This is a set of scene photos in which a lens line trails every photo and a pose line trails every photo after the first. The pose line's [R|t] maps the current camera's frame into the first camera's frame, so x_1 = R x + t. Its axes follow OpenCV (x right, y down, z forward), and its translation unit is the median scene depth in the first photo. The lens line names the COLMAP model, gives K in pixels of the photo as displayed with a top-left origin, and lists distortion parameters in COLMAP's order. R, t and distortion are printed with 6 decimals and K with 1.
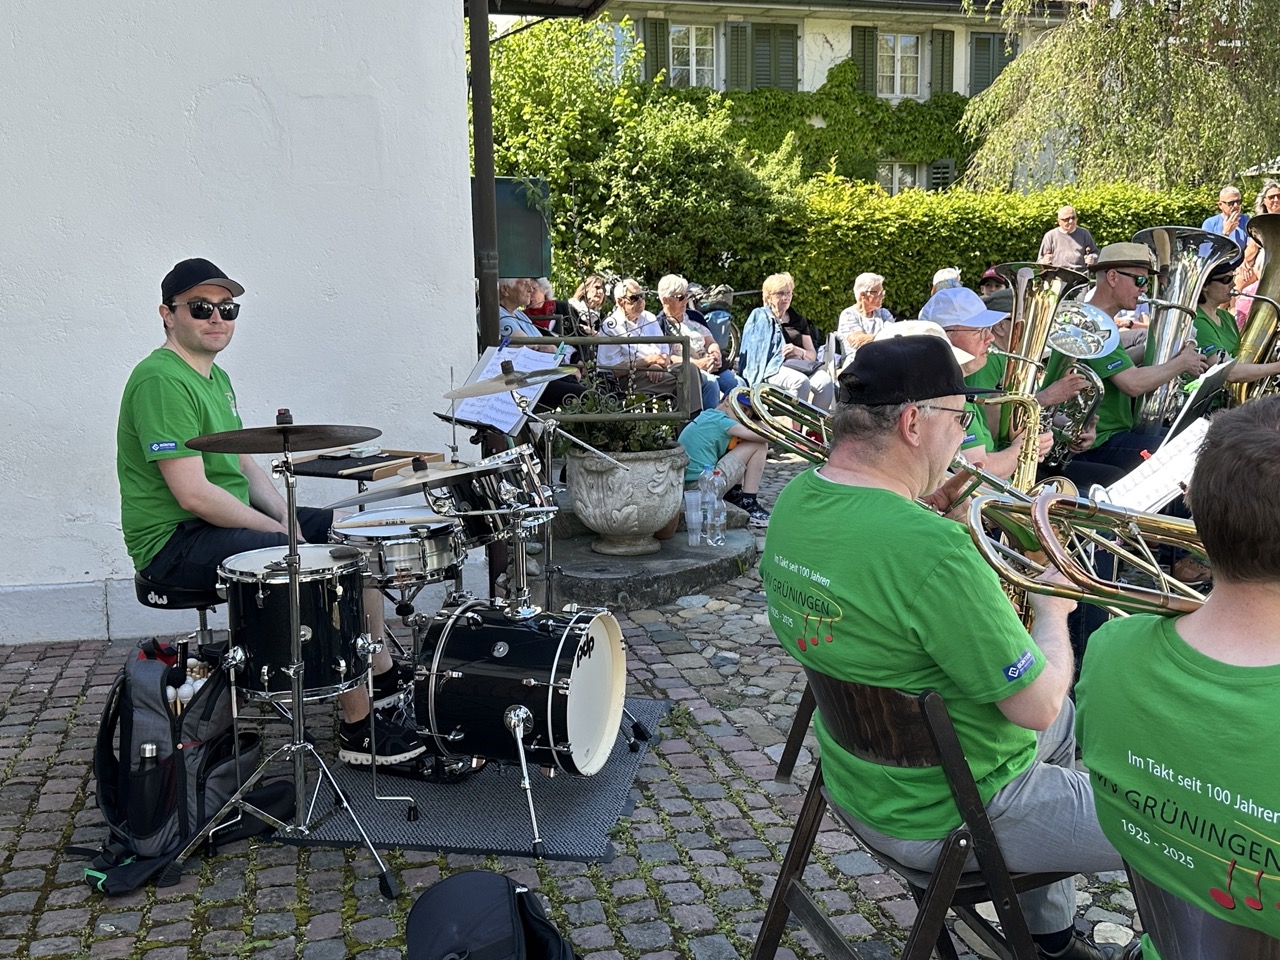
lens RADIAL K [[1331.2, 0, 640.0], [0, 1331.2, 480.0], [0, 0, 1]] dist [0.197056, -0.424872]
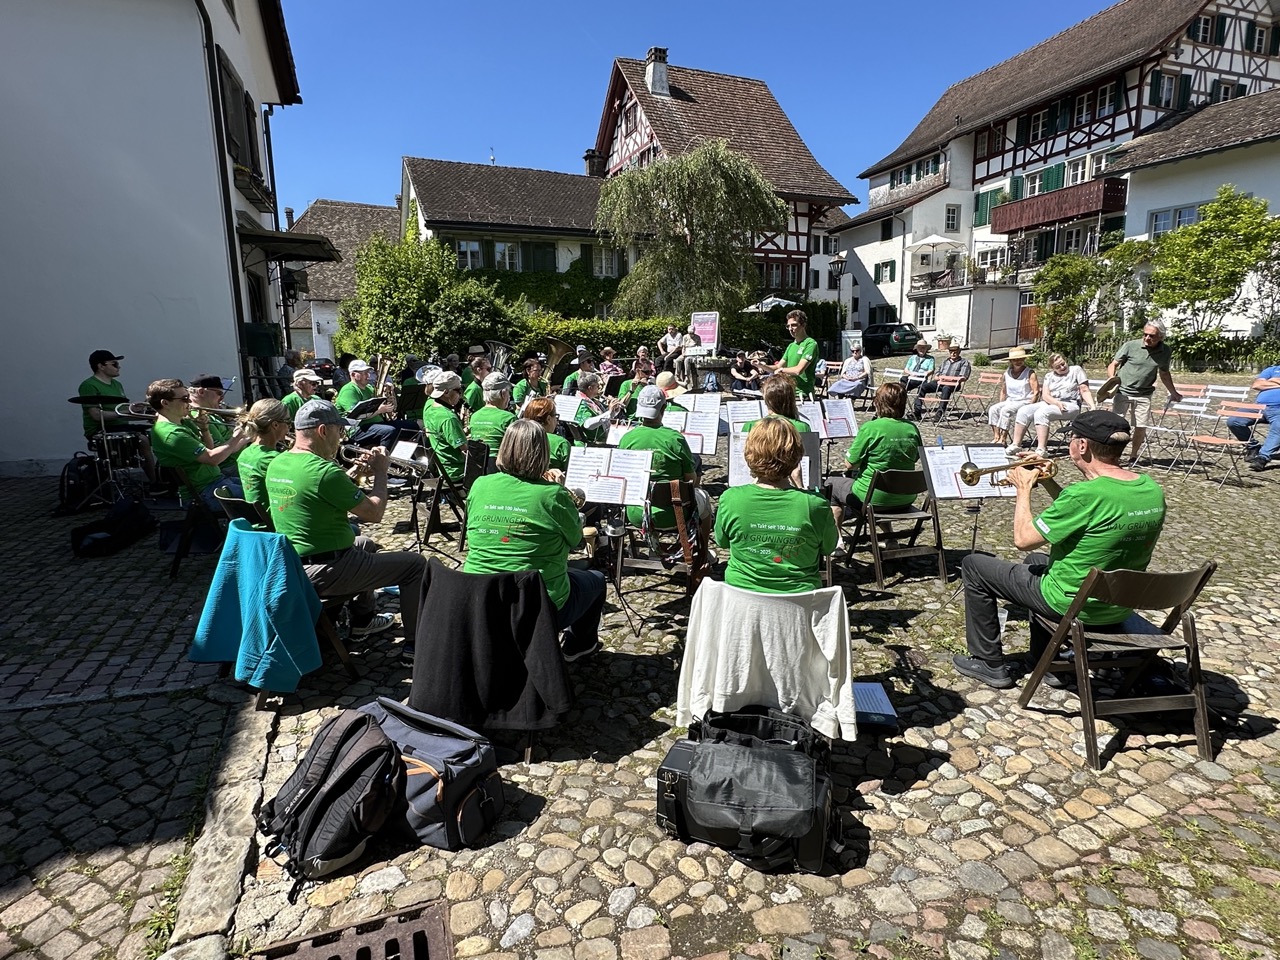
lens RADIAL K [[689.5, 0, 639.0], [0, 689.5, 482.0], [0, 0, 1]] dist [-0.001908, -0.001471]
pose [[0.997699, -0.007999, 0.067319, 0.236682], [0.005708, 0.999400, 0.034163, 0.030294], [-0.067552, -0.033700, 0.997146, -0.222823]]
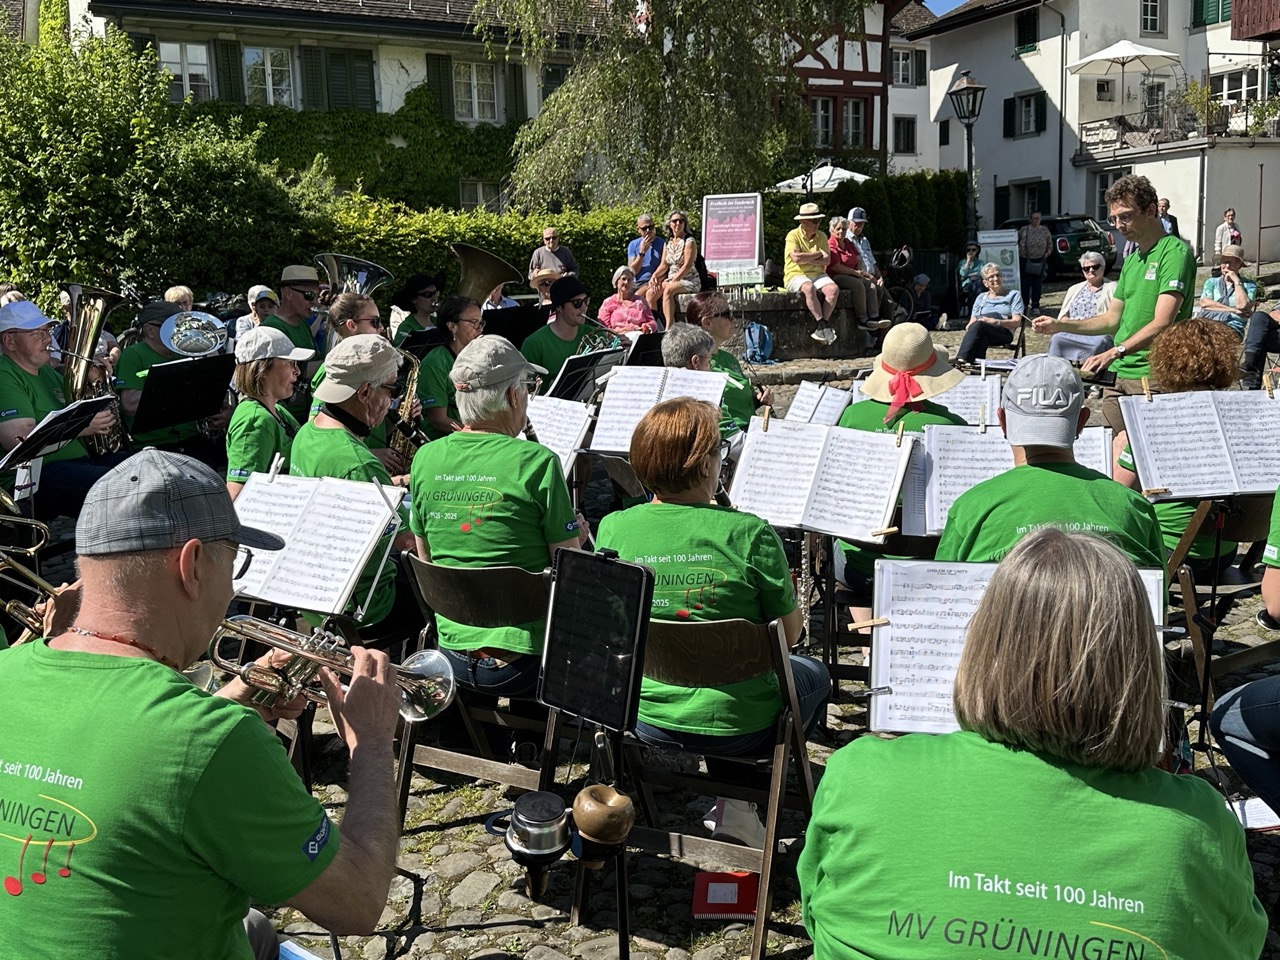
lens RADIAL K [[1331.2, 0, 640.0], [0, 1331.2, 480.0], [0, 0, 1]] dist [0.197056, -0.424872]
pose [[0.984068, -0.031070, 0.175057, 0.170551], [0.032048, 0.999483, -0.002760, 0.014879], [-0.174881, 0.008326, 0.984554, -0.112529]]
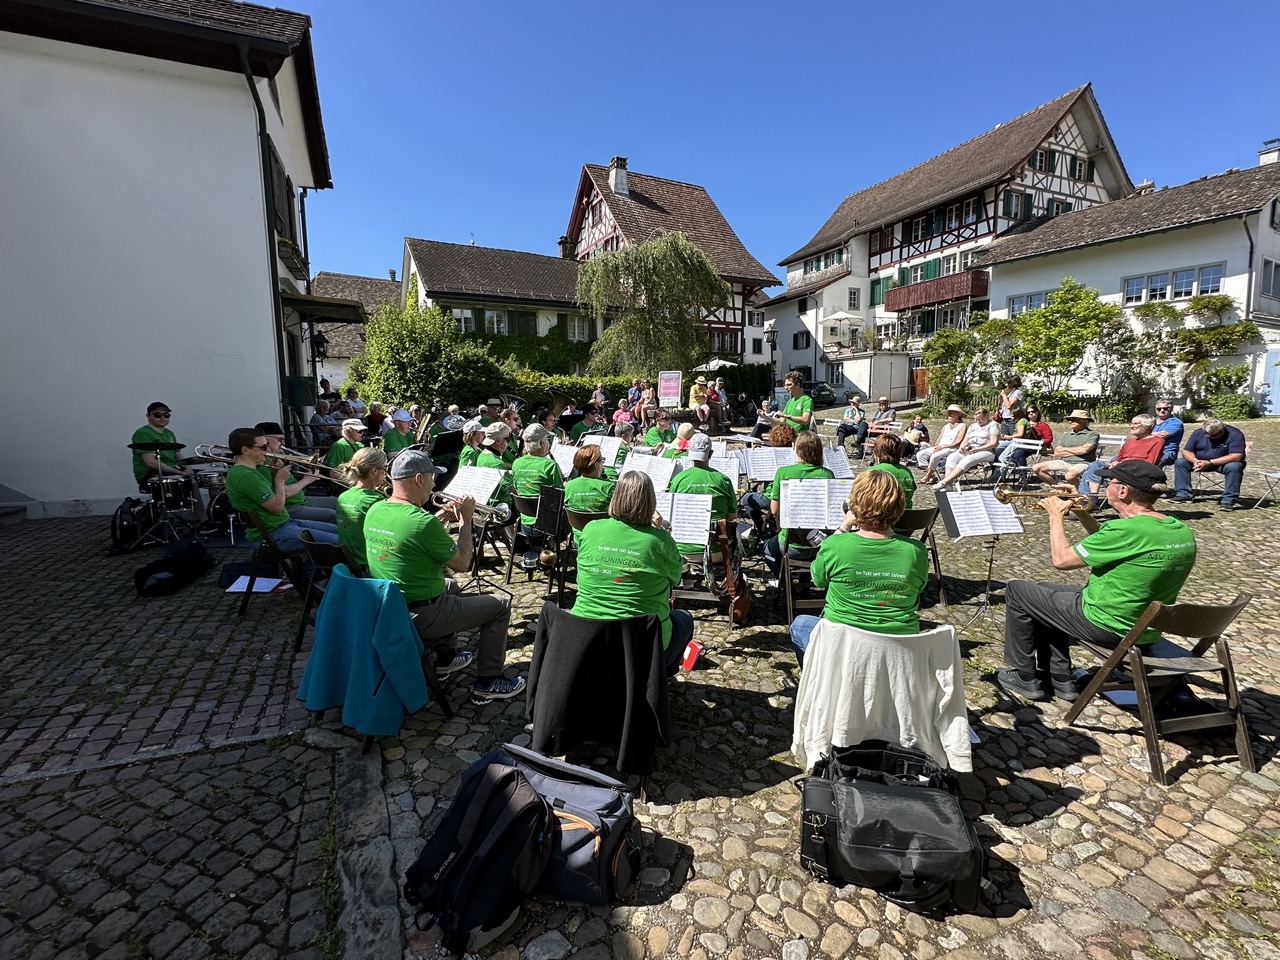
lens RADIAL K [[573.0, 0, 637.3], [0, 573.0, 479.7], [0, 0, 1]] dist [-0.002237, 0.000057]
pose [[0.988858, -0.008195, 0.148637, 0.193547], [0.010939, 0.999784, -0.017654, 0.024929], [-0.148461, 0.019083, 0.988734, -0.198031]]
